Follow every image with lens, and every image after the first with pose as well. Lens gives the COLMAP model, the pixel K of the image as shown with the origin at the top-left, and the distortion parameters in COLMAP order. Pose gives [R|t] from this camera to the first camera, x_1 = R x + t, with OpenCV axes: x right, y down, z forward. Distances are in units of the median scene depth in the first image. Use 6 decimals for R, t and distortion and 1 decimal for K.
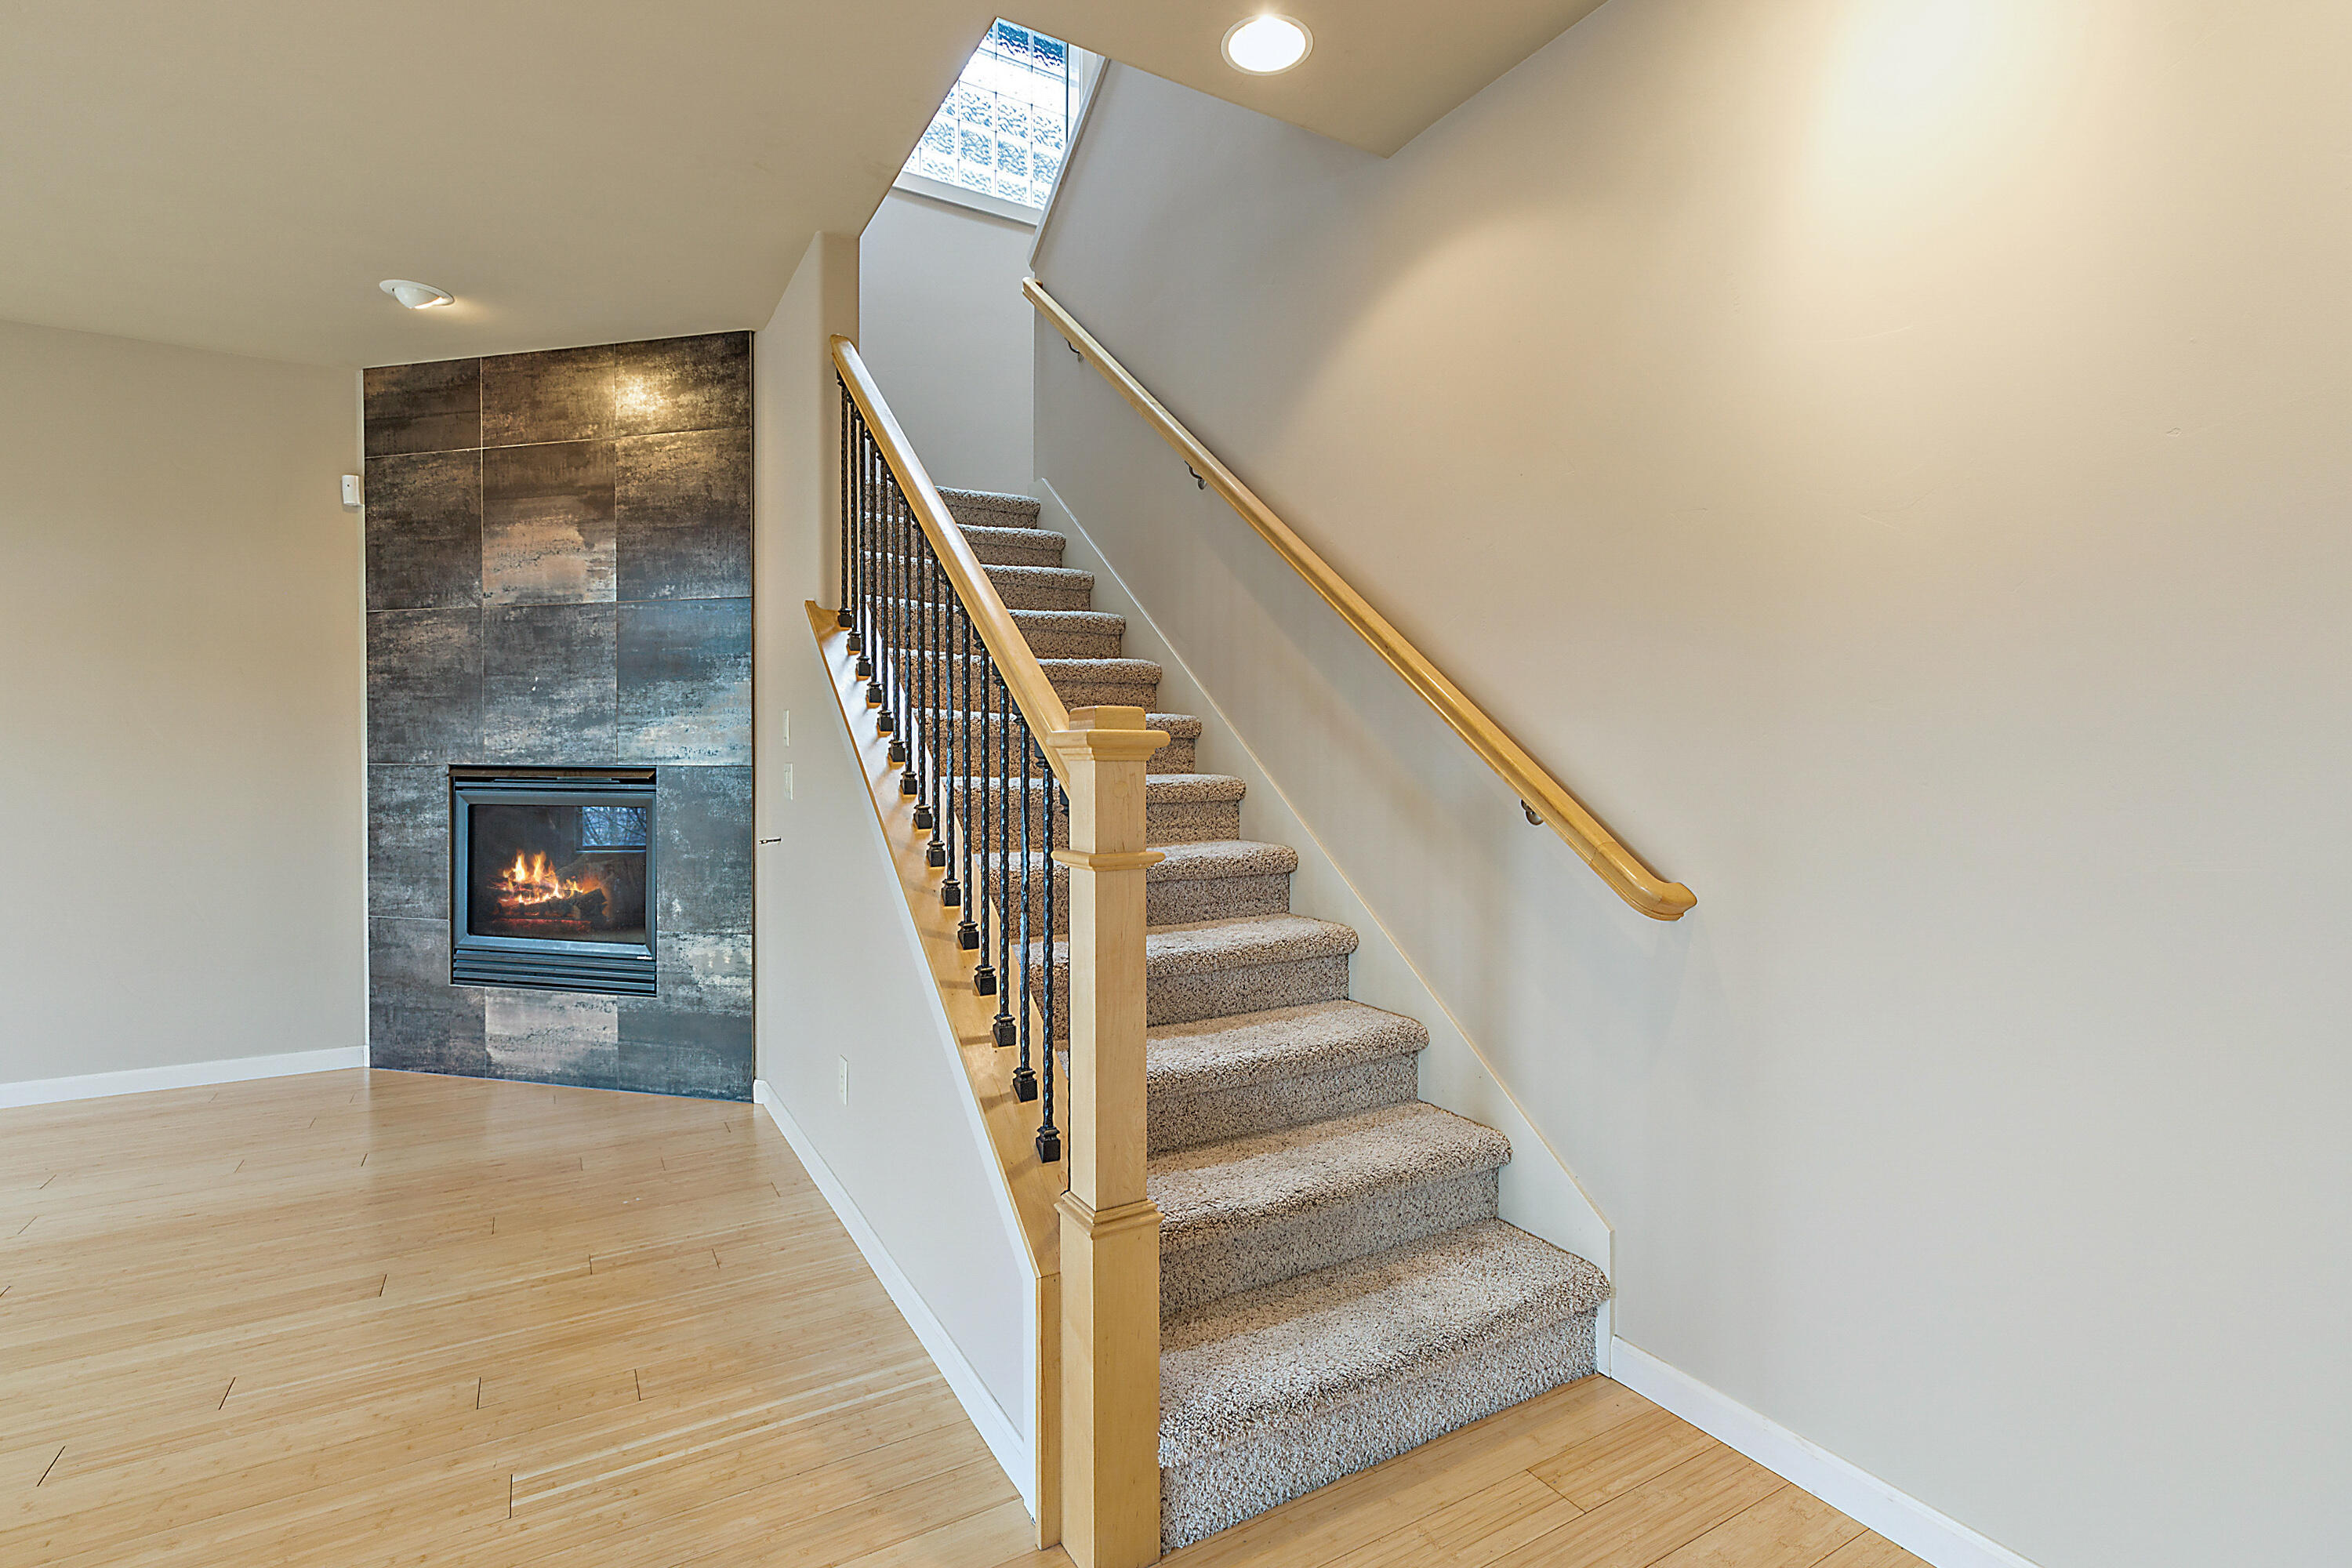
lens RADIAL K [[1073.2, 0, 1163.3], [0, 1073.2, 768.9], [0, 0, 1]] dist [0.007258, -0.000886]
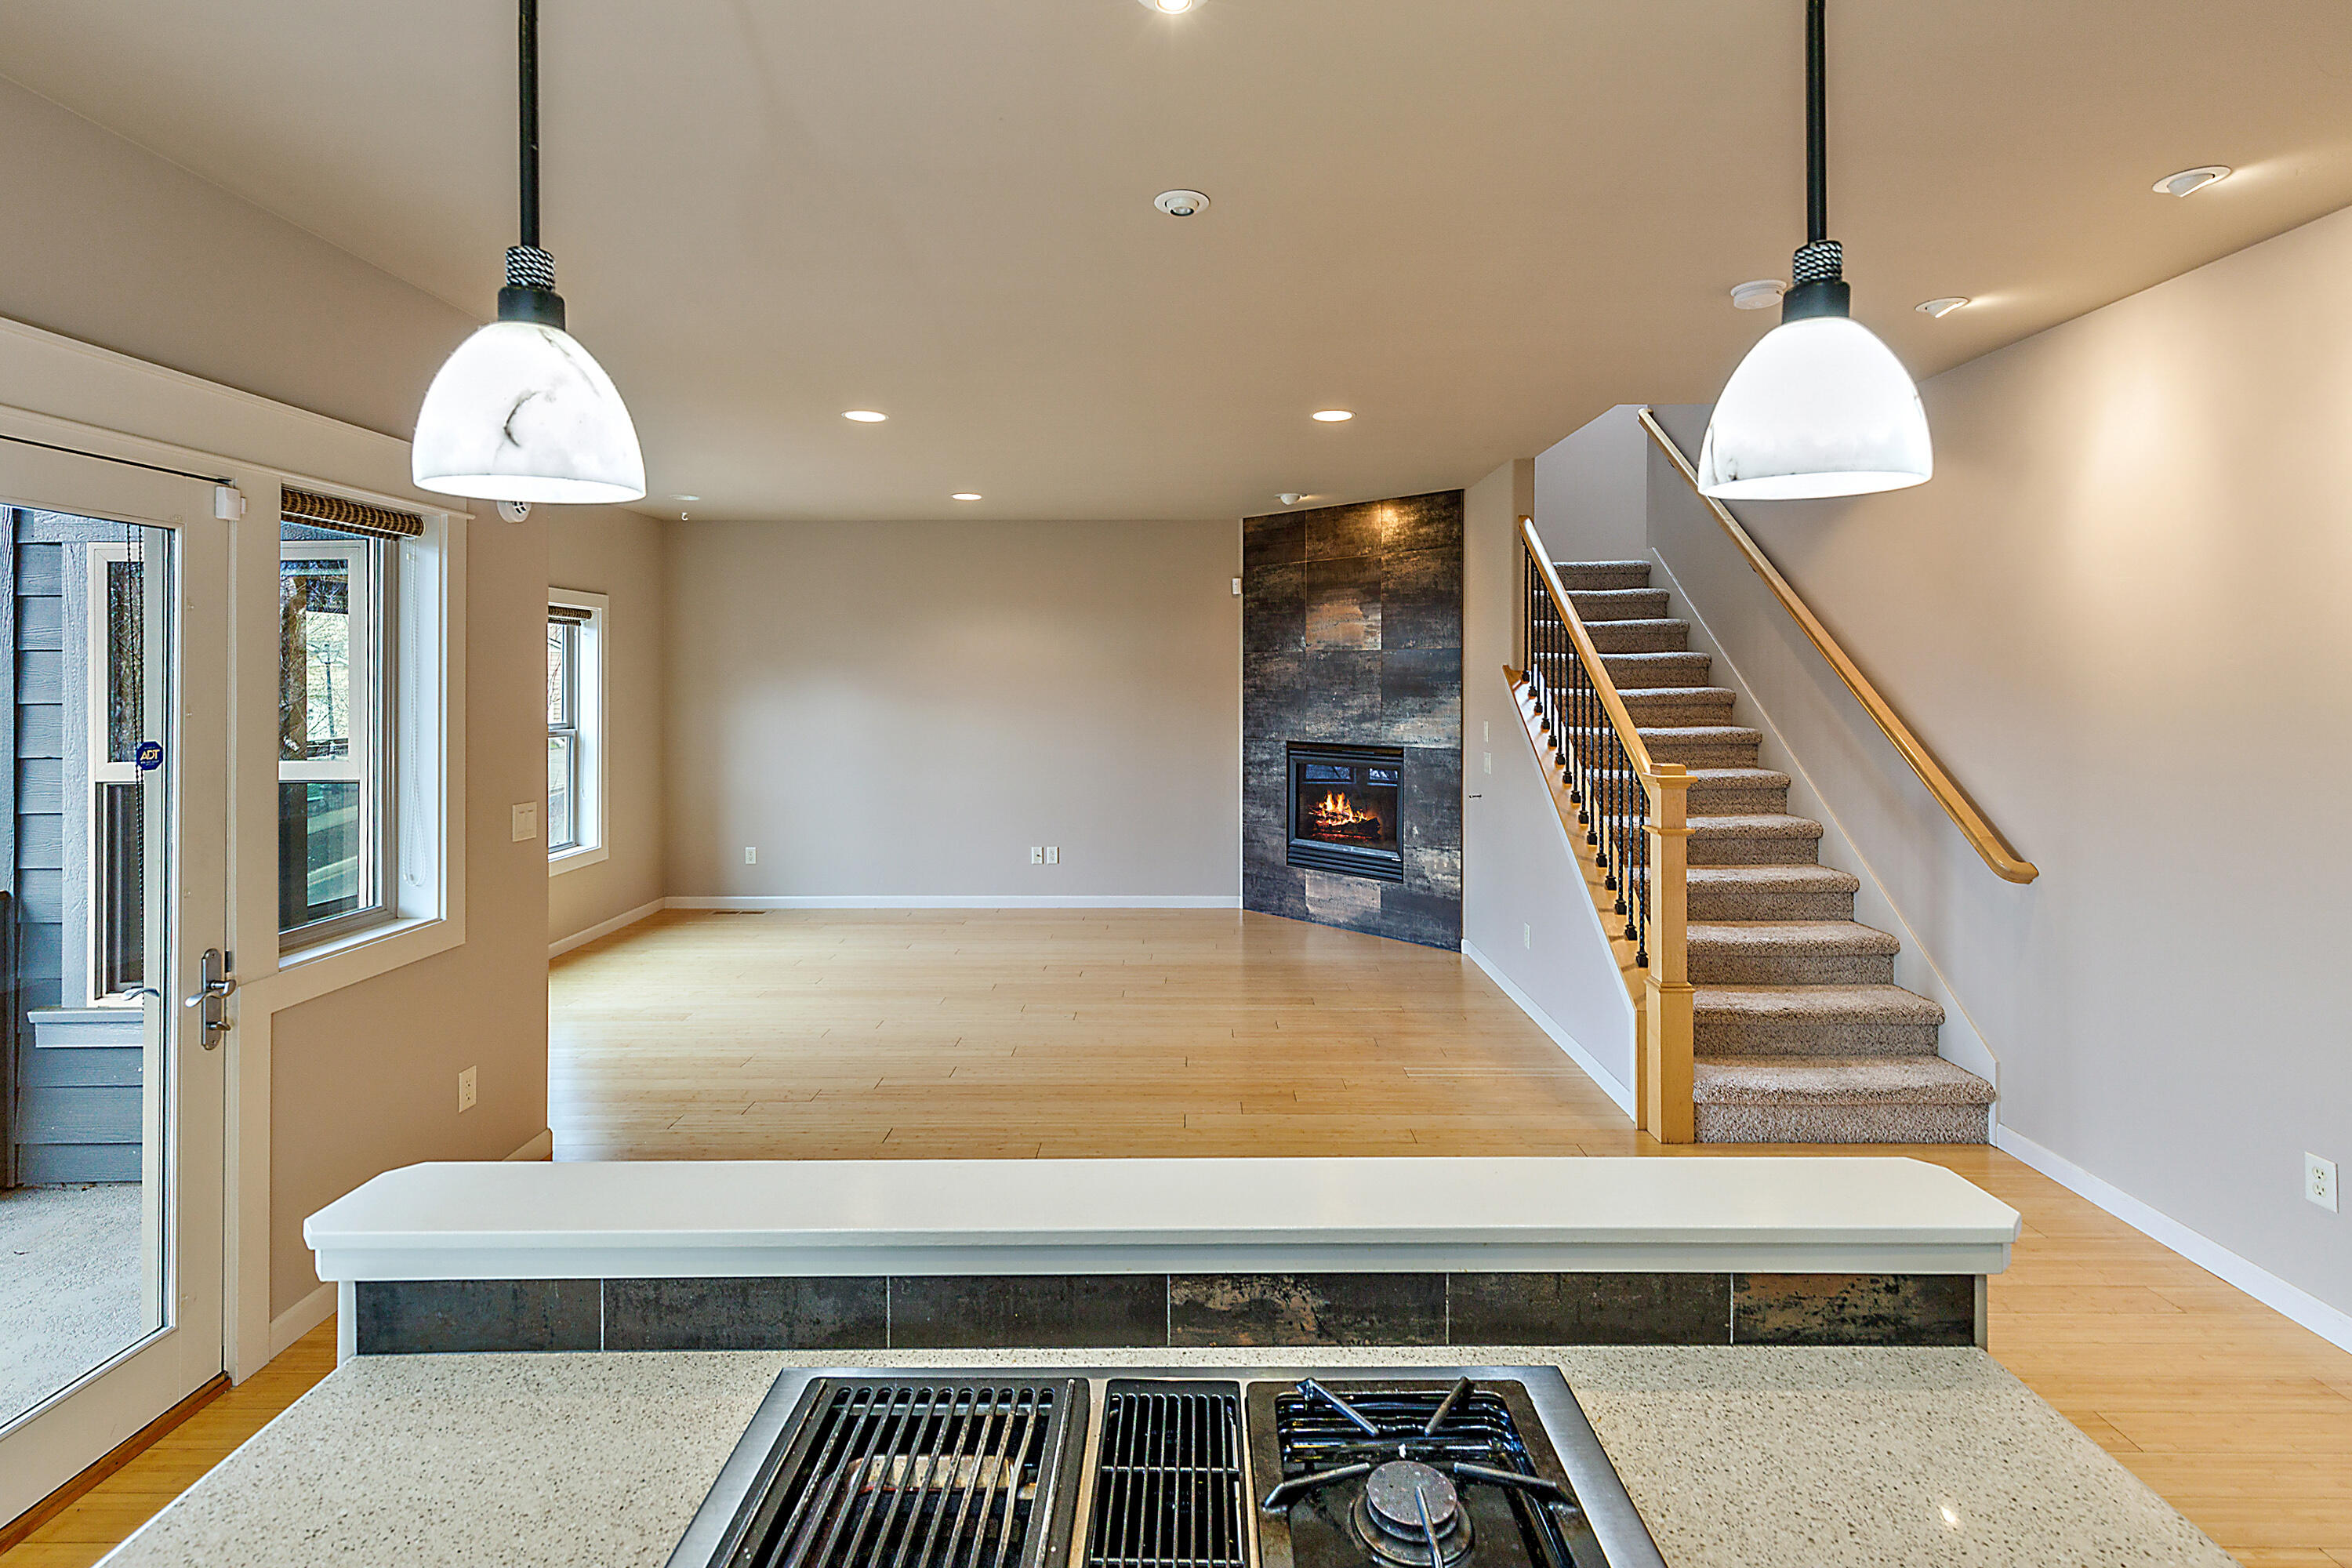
lens RADIAL K [[1085.2, 0, 1184.7], [0, 1085.2, 688.0], [0, 0, 1]] dist [0.009353, -0.000213]
pose [[0.859404, 0.000181, -0.511297, 0.106327], [-0.001930, 0.999994, -0.002890, -0.090379], [0.511293, 0.003470, 0.859399, -0.650237]]
